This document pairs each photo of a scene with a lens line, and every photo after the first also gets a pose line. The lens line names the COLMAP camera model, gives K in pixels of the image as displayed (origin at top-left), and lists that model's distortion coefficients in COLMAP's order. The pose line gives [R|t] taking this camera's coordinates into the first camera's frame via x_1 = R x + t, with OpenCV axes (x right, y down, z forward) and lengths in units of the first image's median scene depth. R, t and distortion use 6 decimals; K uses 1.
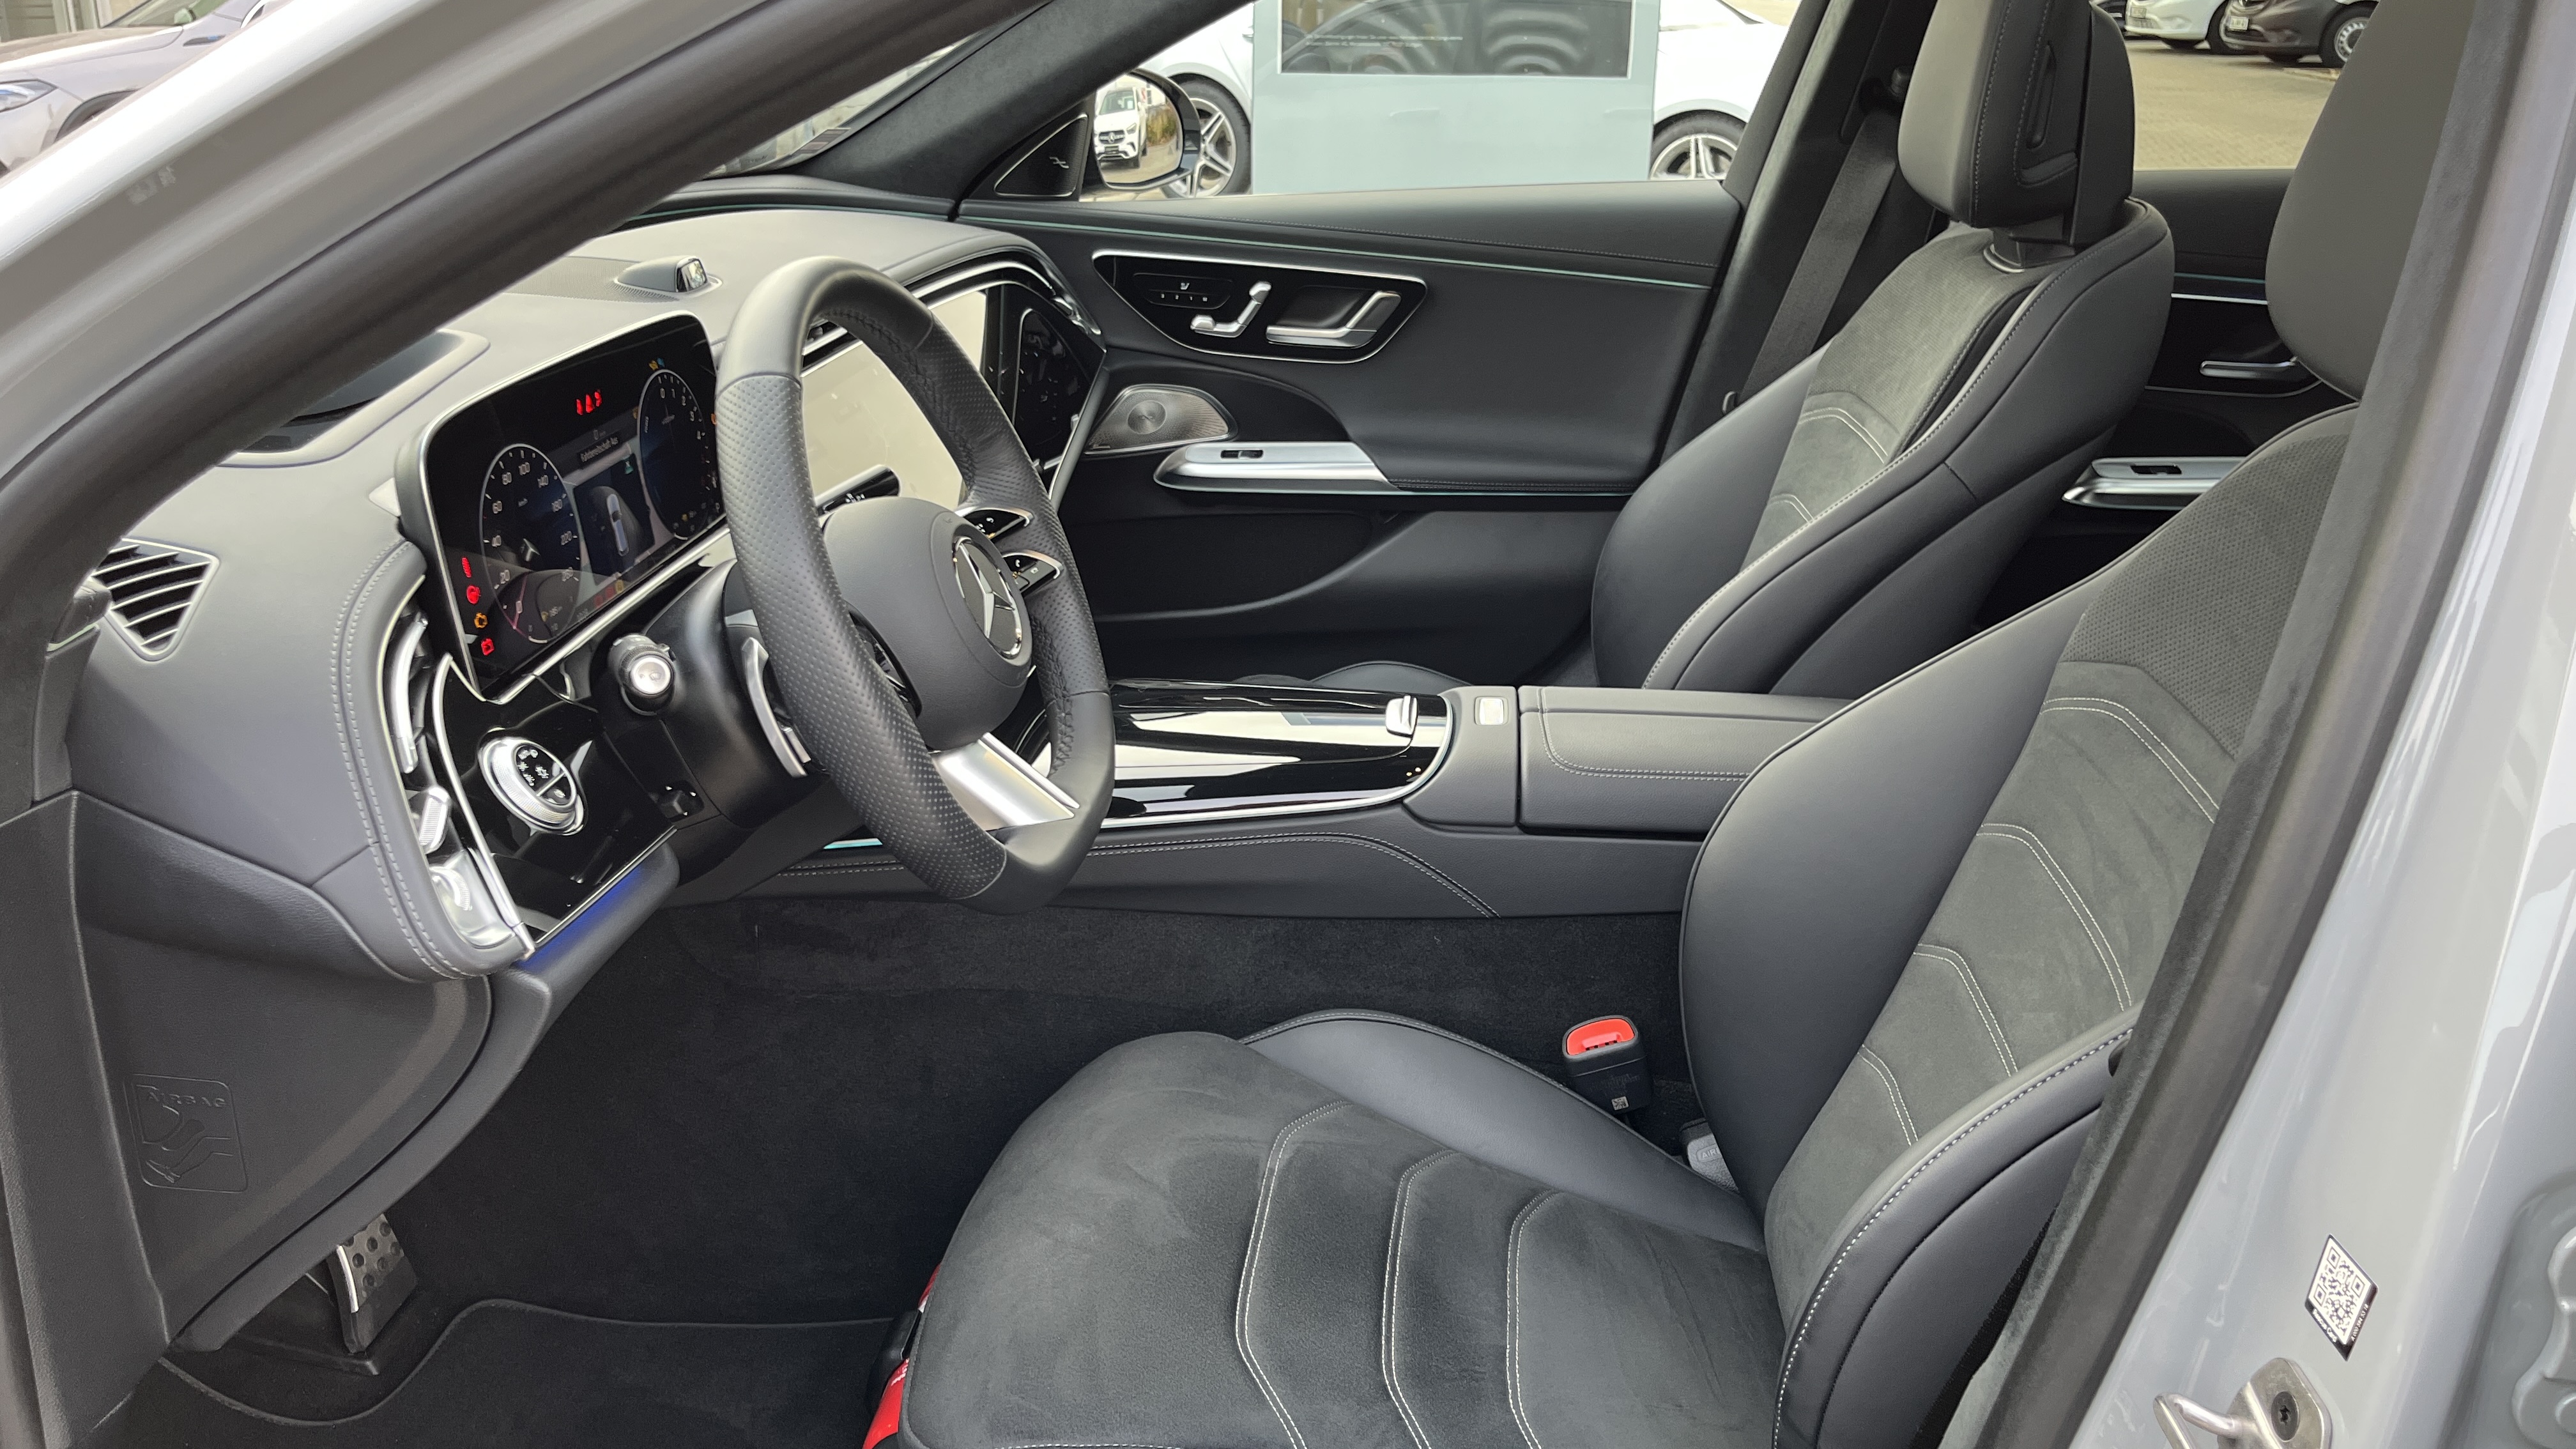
lens RADIAL K [[1955.2, 0, 1276.7], [0, 1955.2, 729.7], [0, 0, 1]] dist [0.066494, -0.083894]
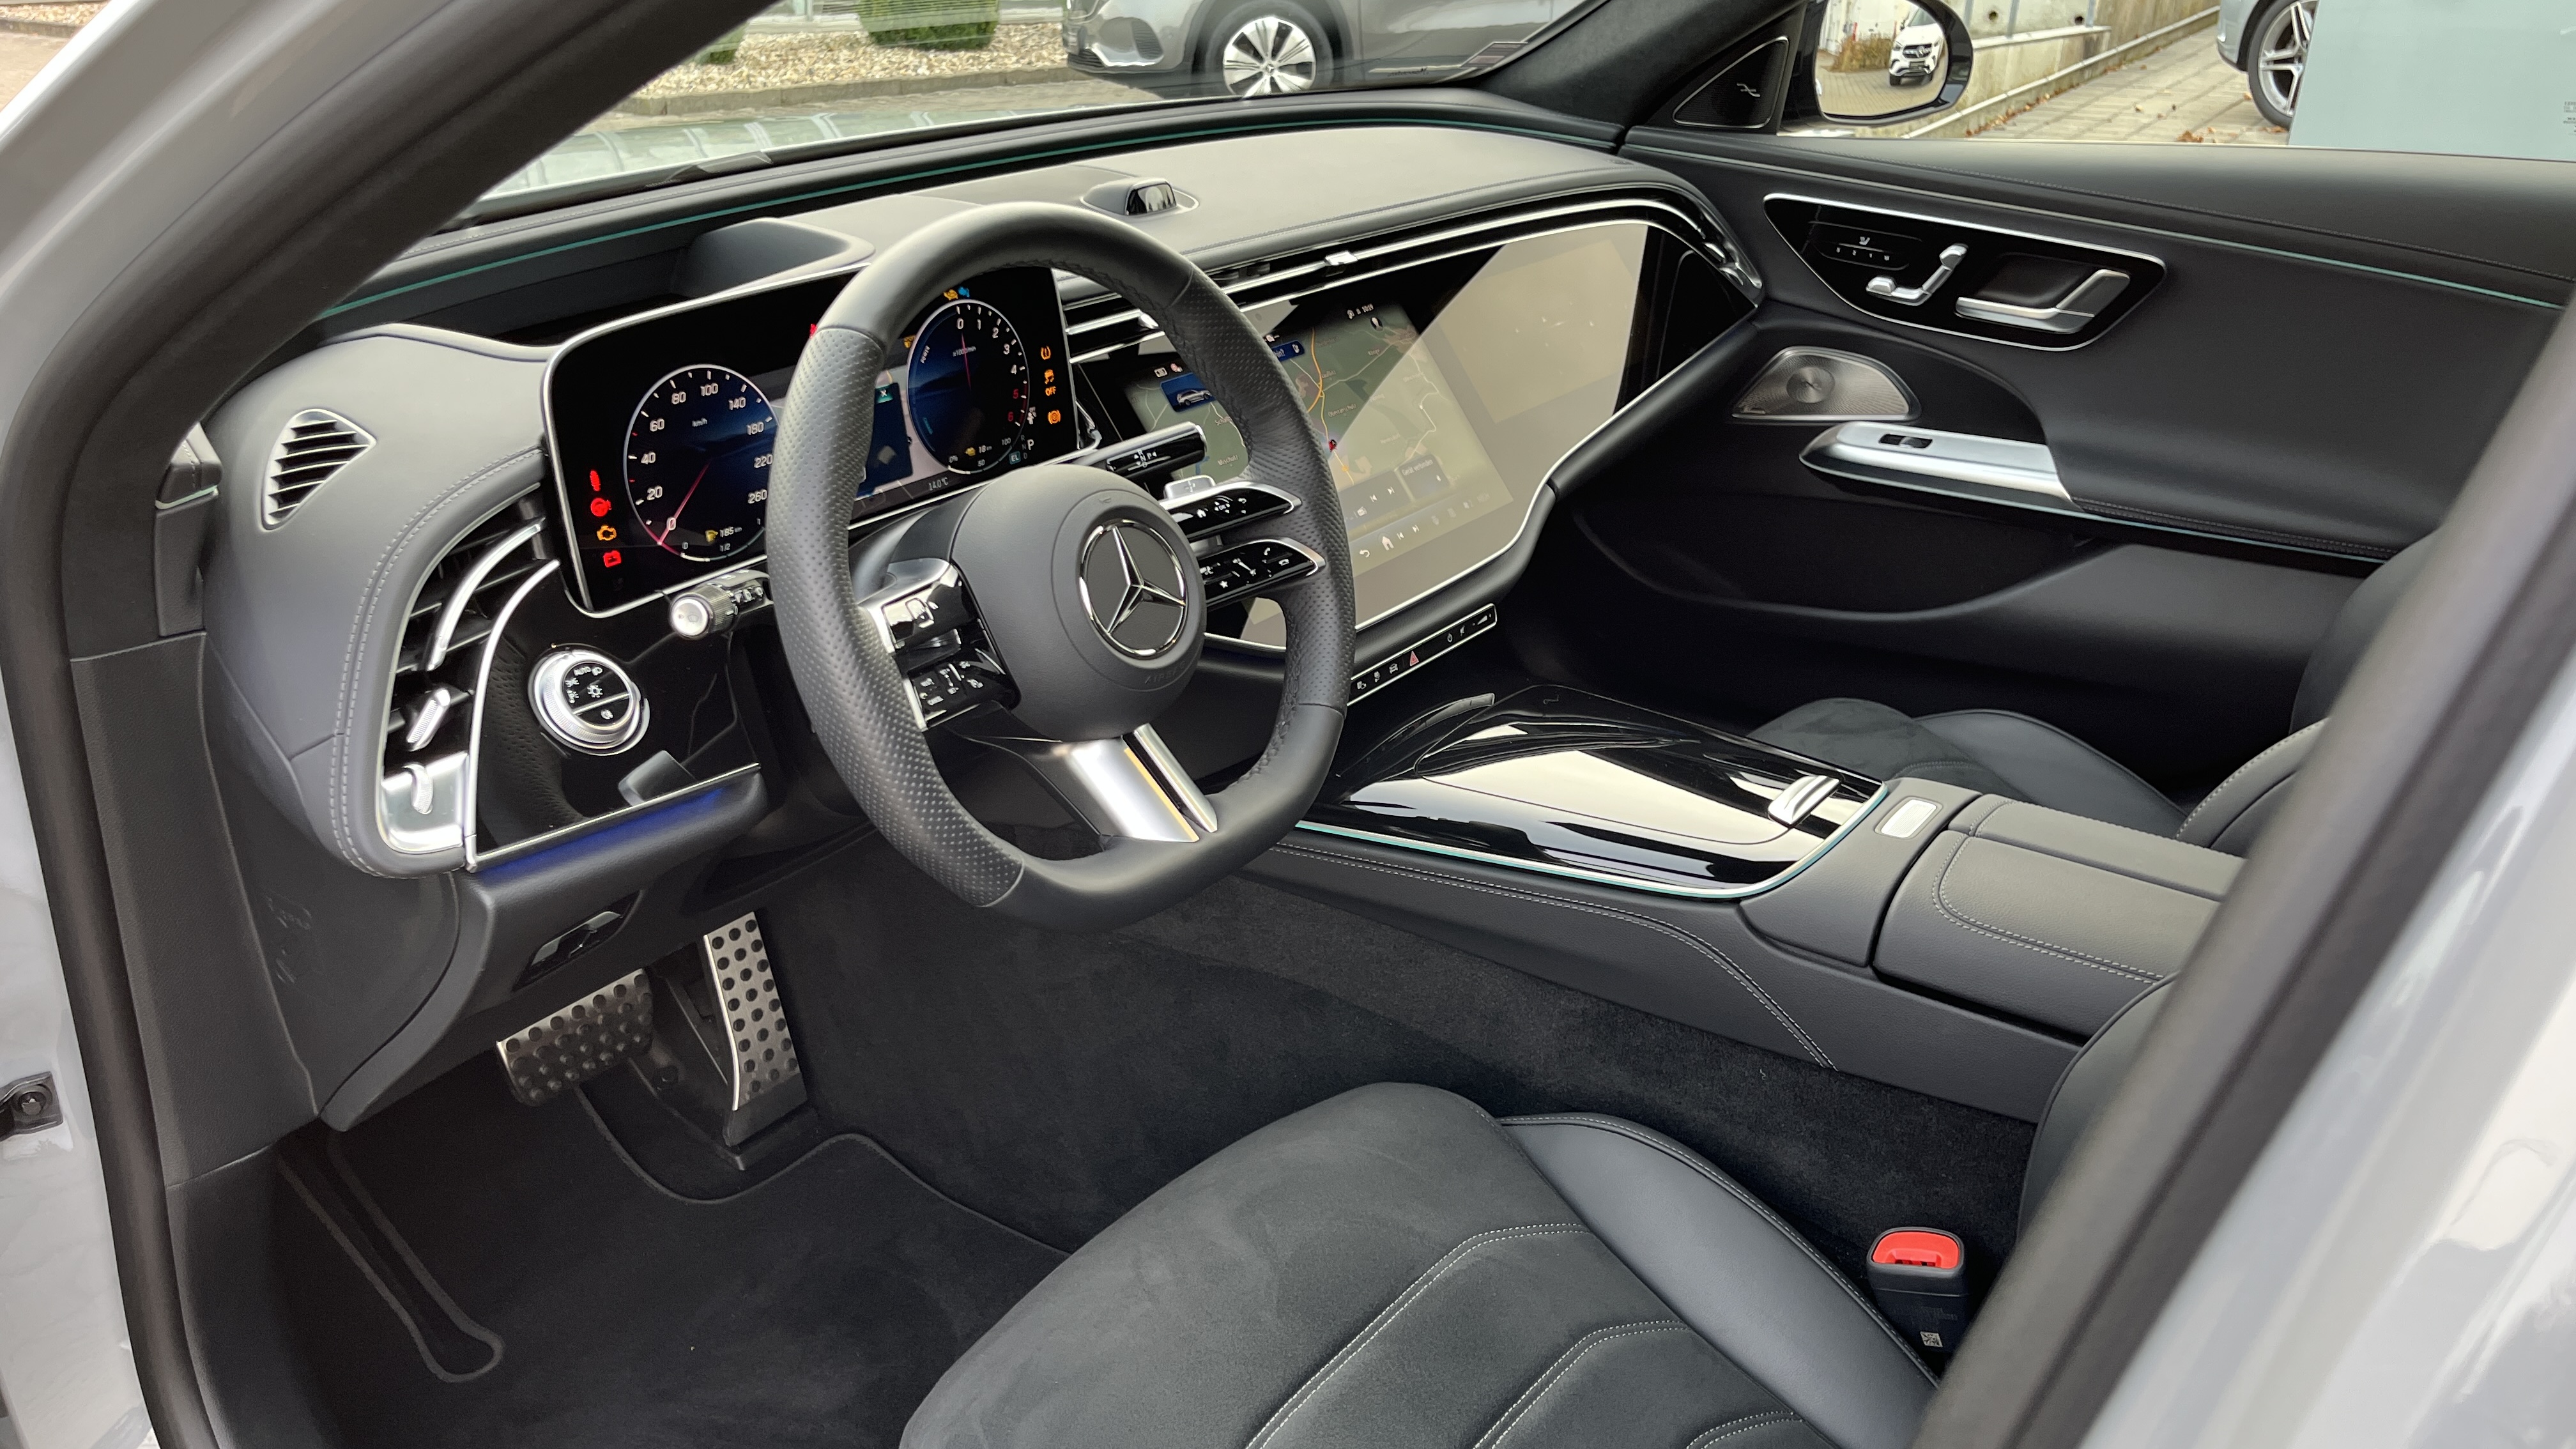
lens RADIAL K [[1955.2, 0, 1281.2], [0, 1955.2, 712.1], [0, 0, 1]] dist [0.066494, -0.083894]
pose [[0.862235, 0.205819, -0.462806, 0.181529], [-0.184847, 0.978563, 0.090806, -0.056022], [0.471574, 0.007253, 0.881797, 0.117921]]
